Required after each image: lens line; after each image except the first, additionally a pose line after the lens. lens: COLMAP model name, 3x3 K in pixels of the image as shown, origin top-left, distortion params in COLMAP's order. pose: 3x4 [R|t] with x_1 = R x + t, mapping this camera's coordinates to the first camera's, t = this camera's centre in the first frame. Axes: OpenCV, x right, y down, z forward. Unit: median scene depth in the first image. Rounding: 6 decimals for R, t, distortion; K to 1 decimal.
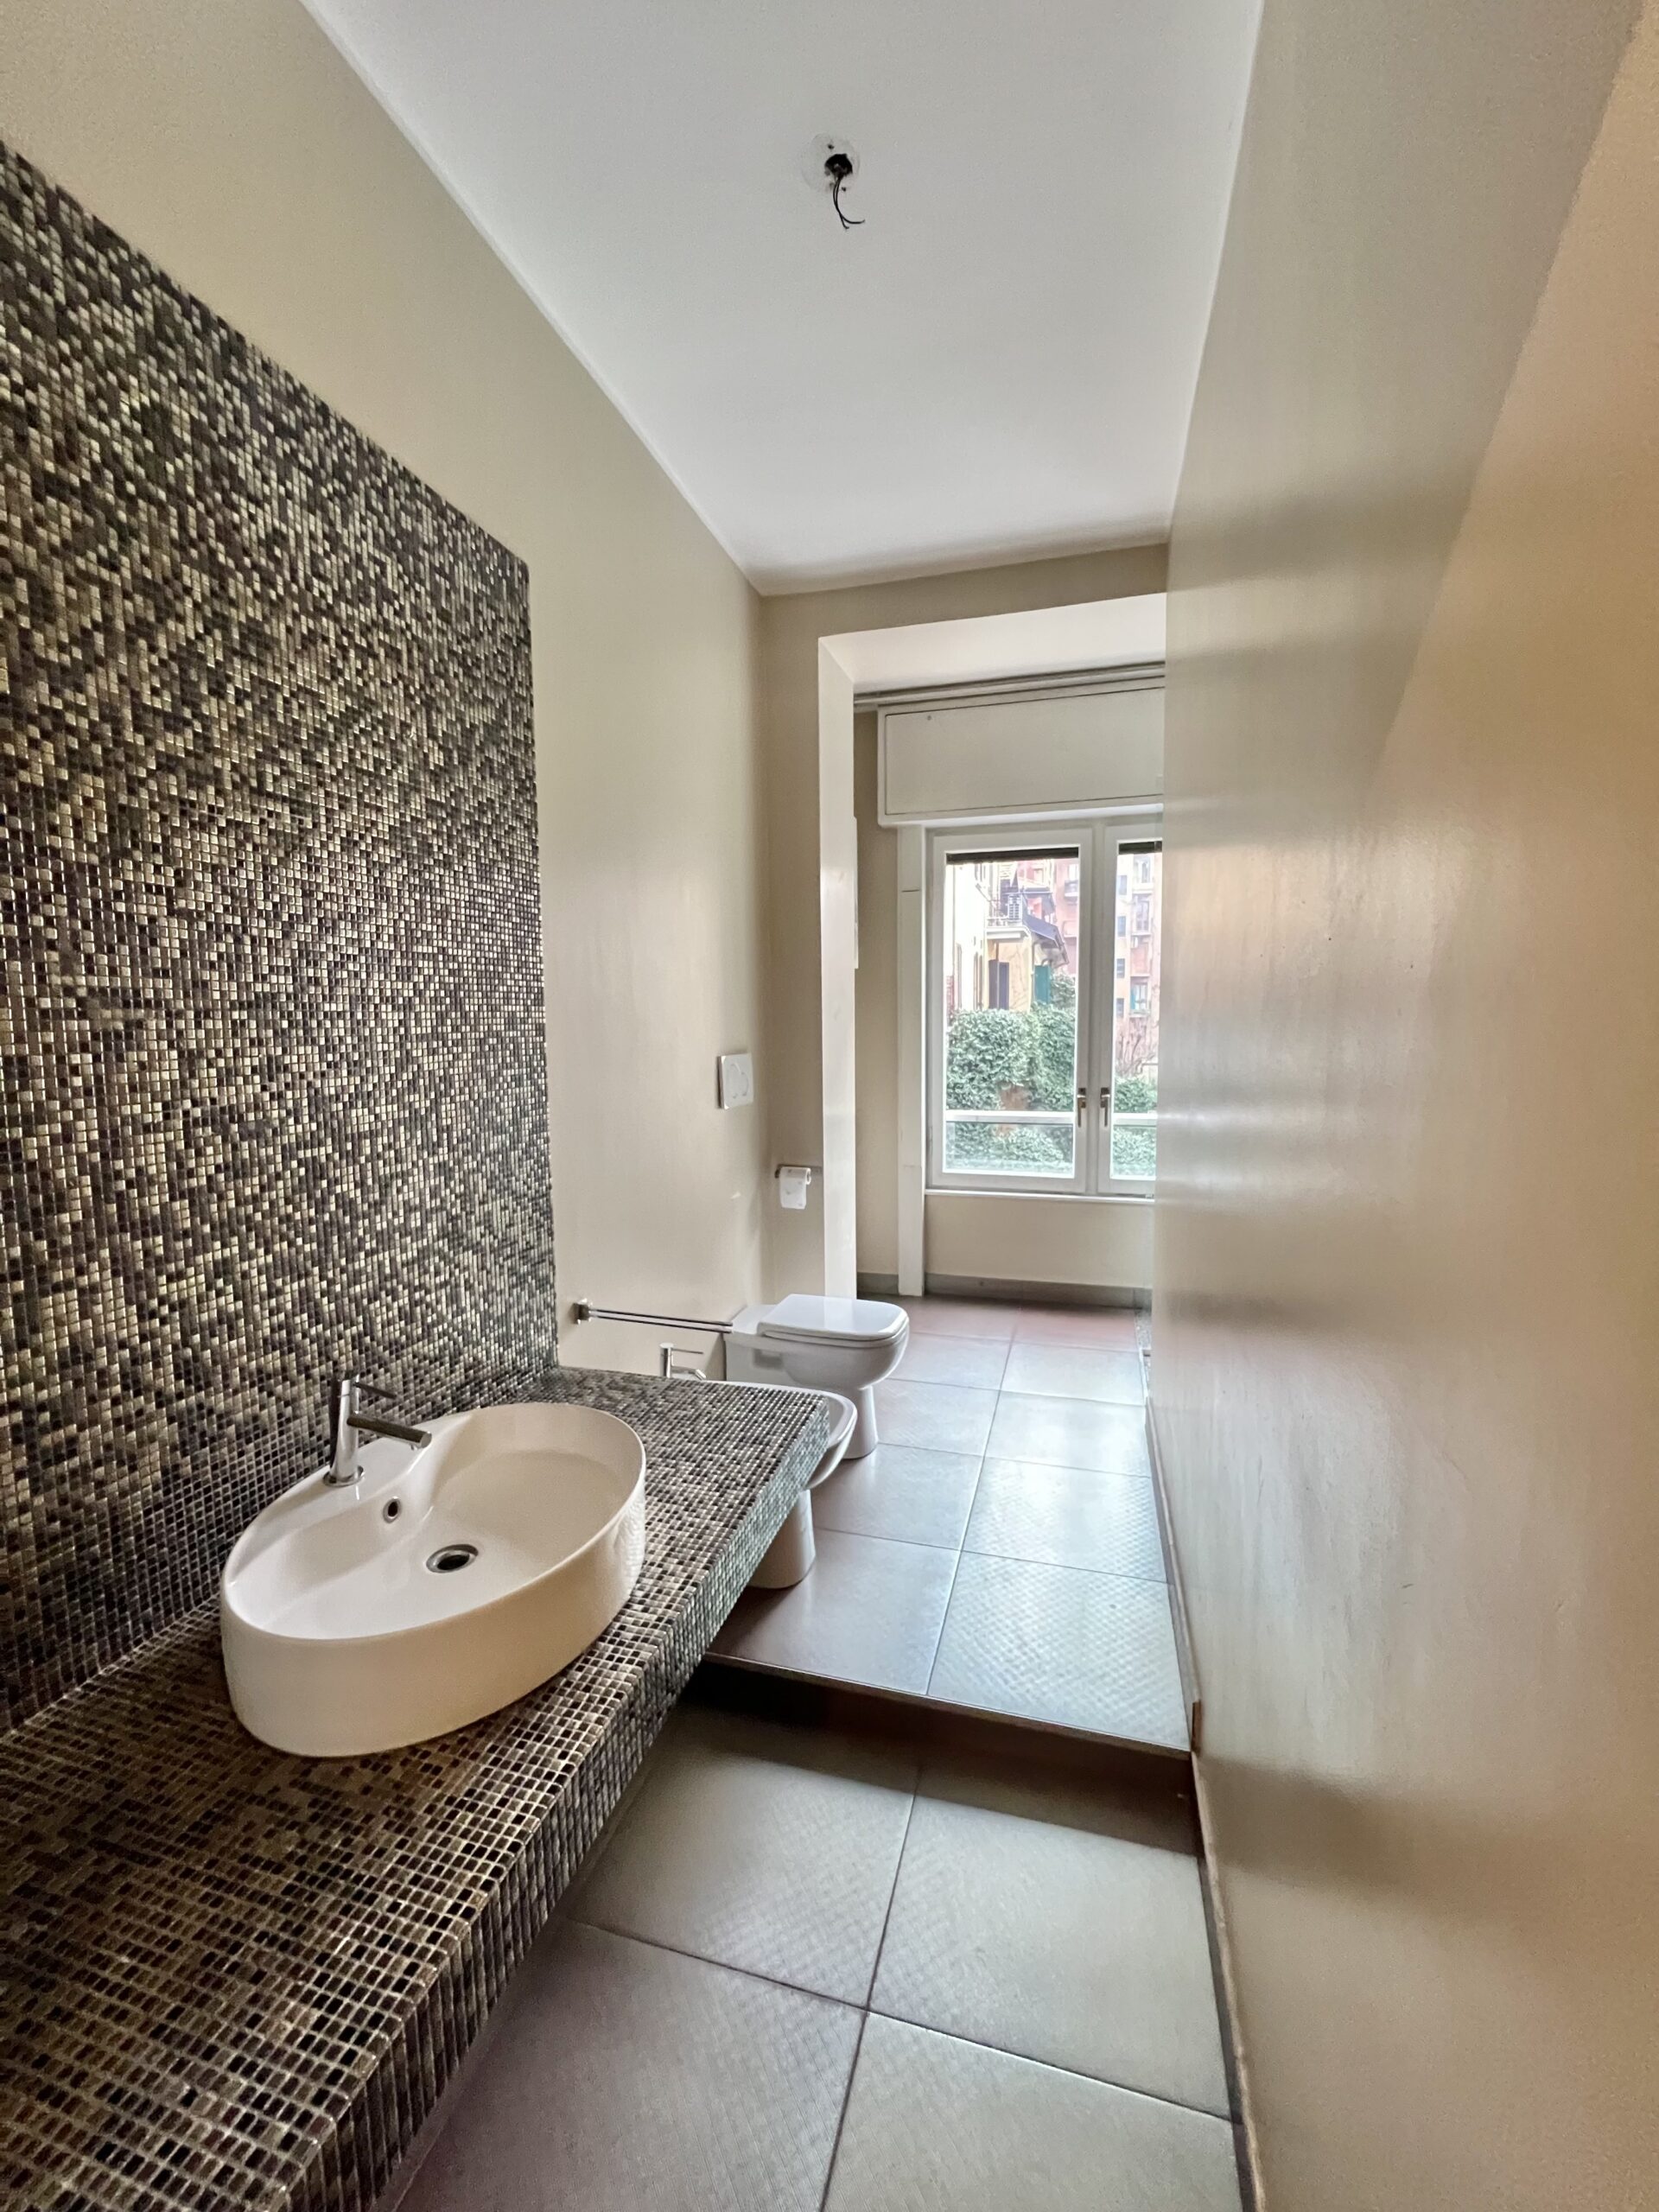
lens RADIAL K [[895.5, 0, 829.5], [0, 895.5, 1106.0], [0, 0, 1]] dist [0.000023, 0.000049]
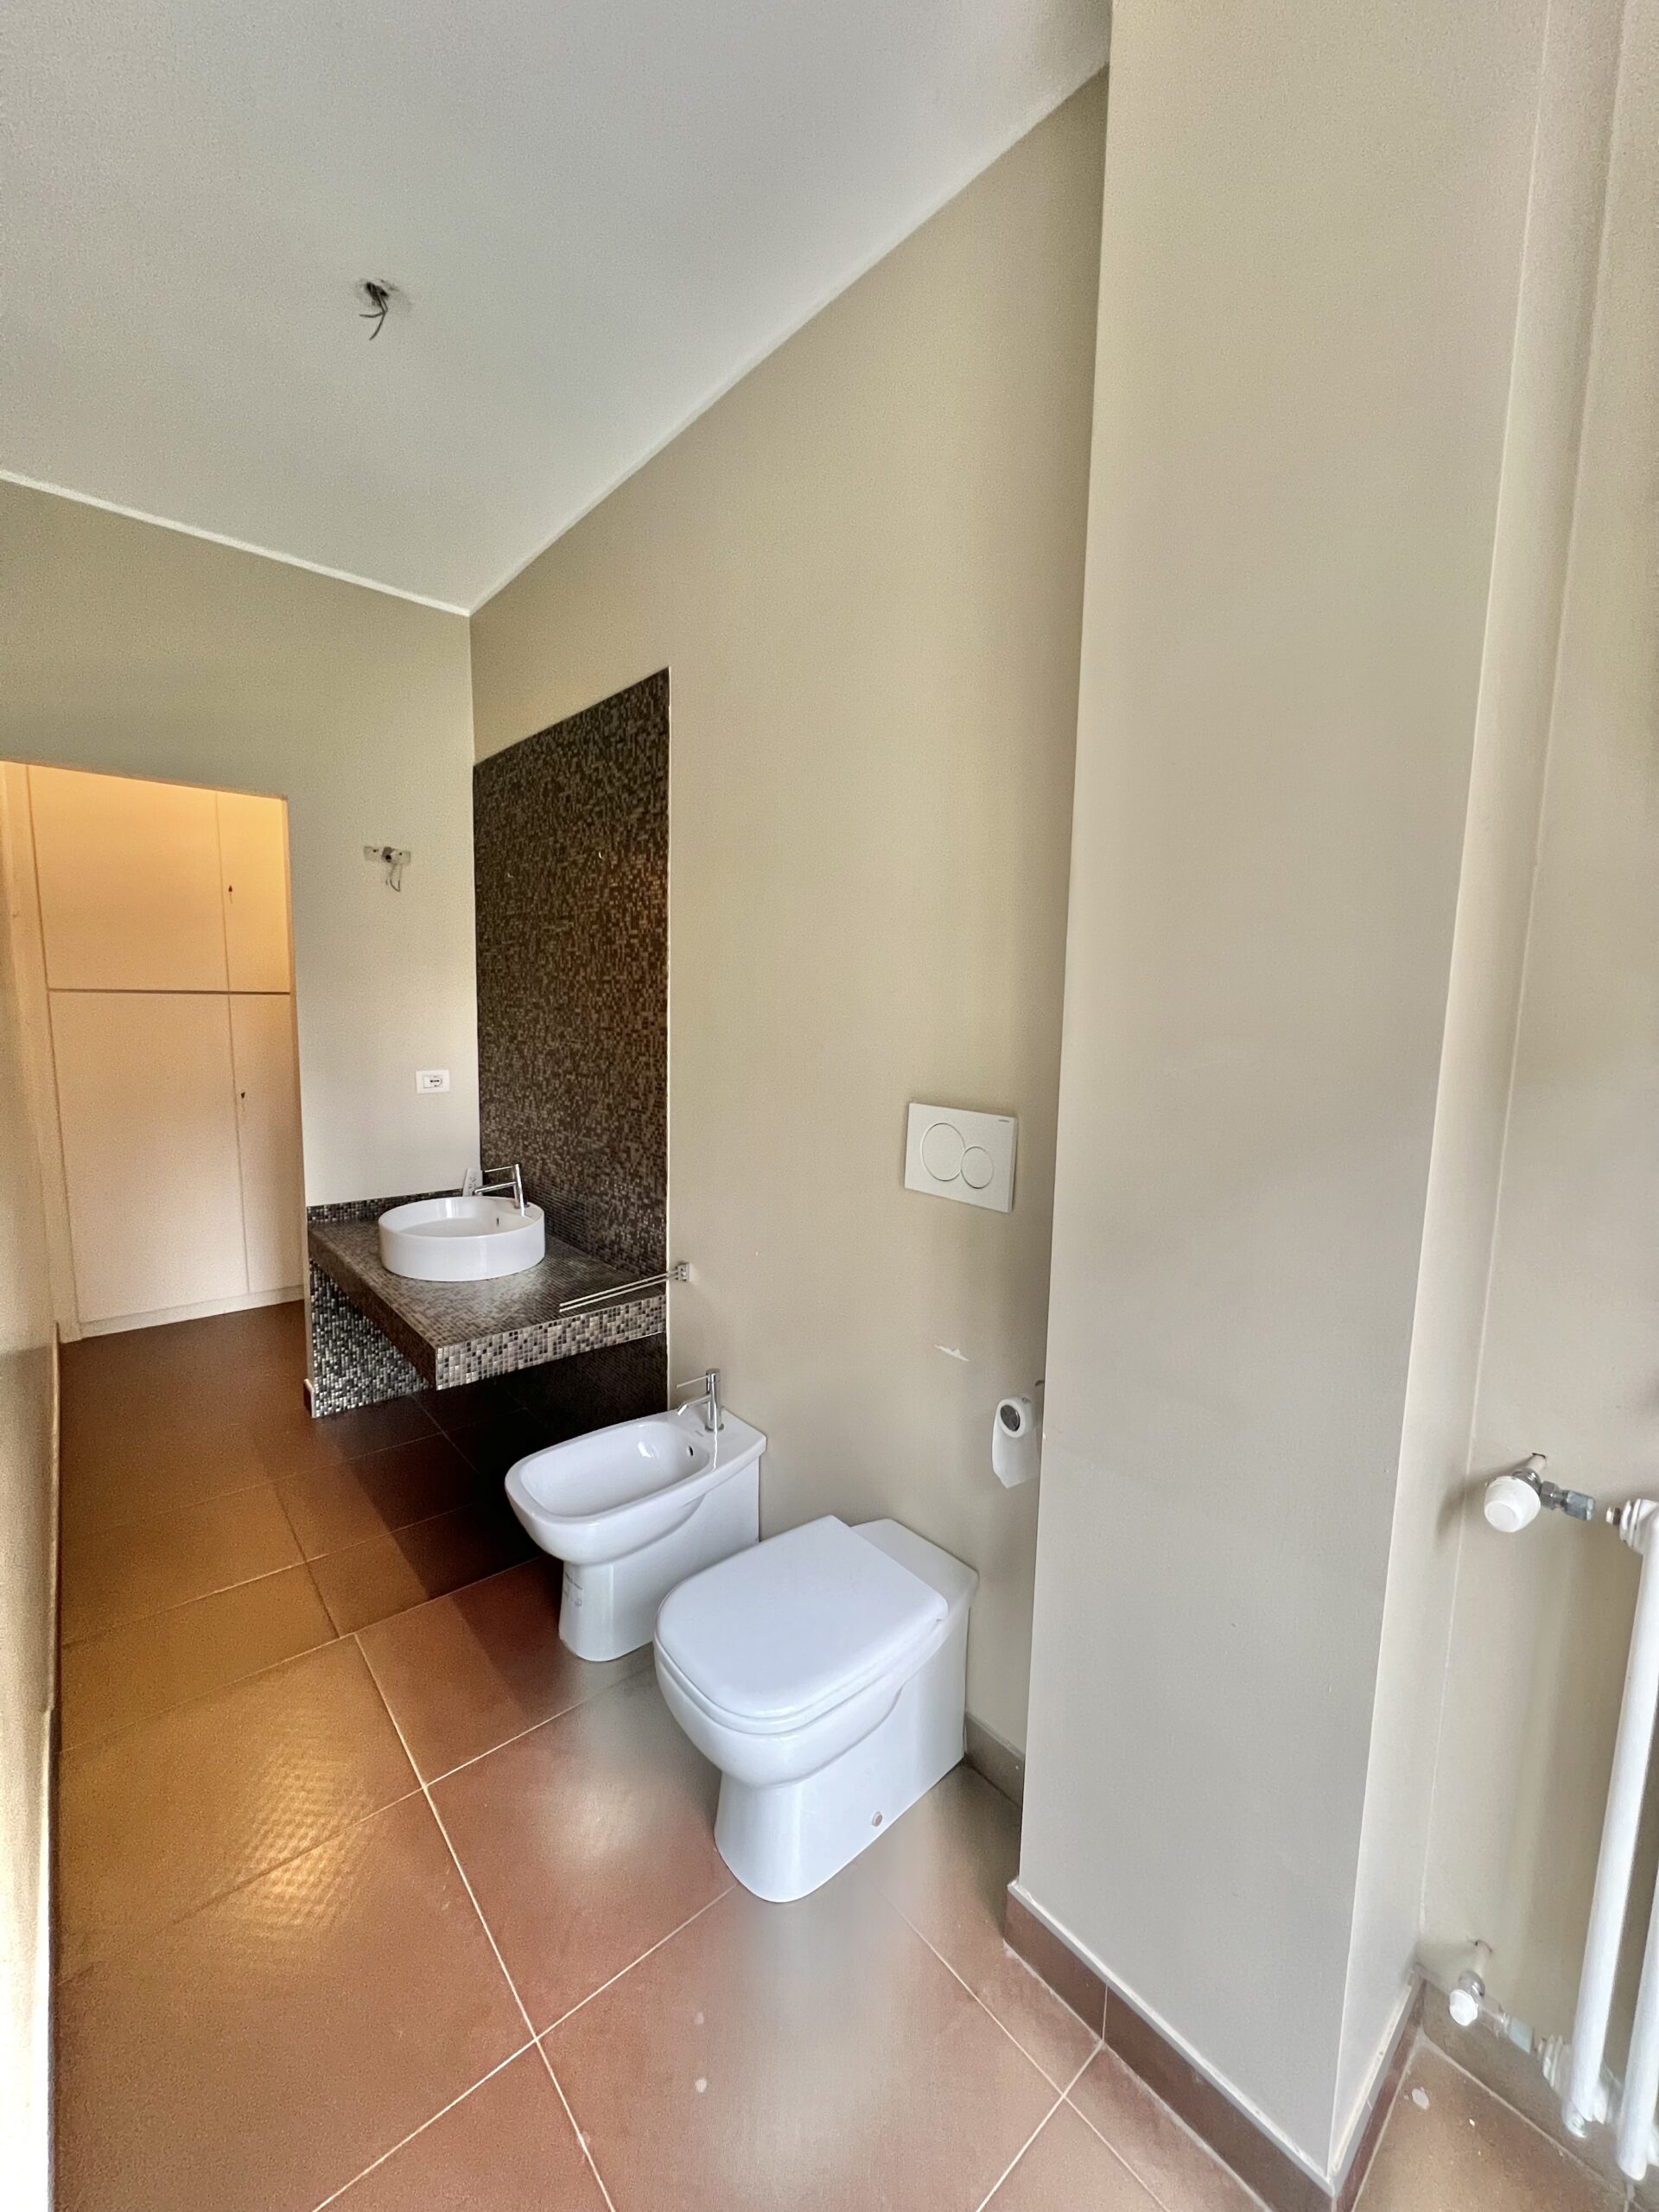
lens RADIAL K [[881.8, 0, 835.7], [0, 881.8, 1102.4], [0, 0, 1]] dist [-0.001775, 0.000550]
pose [[-0.539784, 0.096773, -0.836223, 0.682993], [-0.100914, 0.978768, 0.178409, -0.261917], [0.835733, 0.180689, -0.518557, 2.086847]]
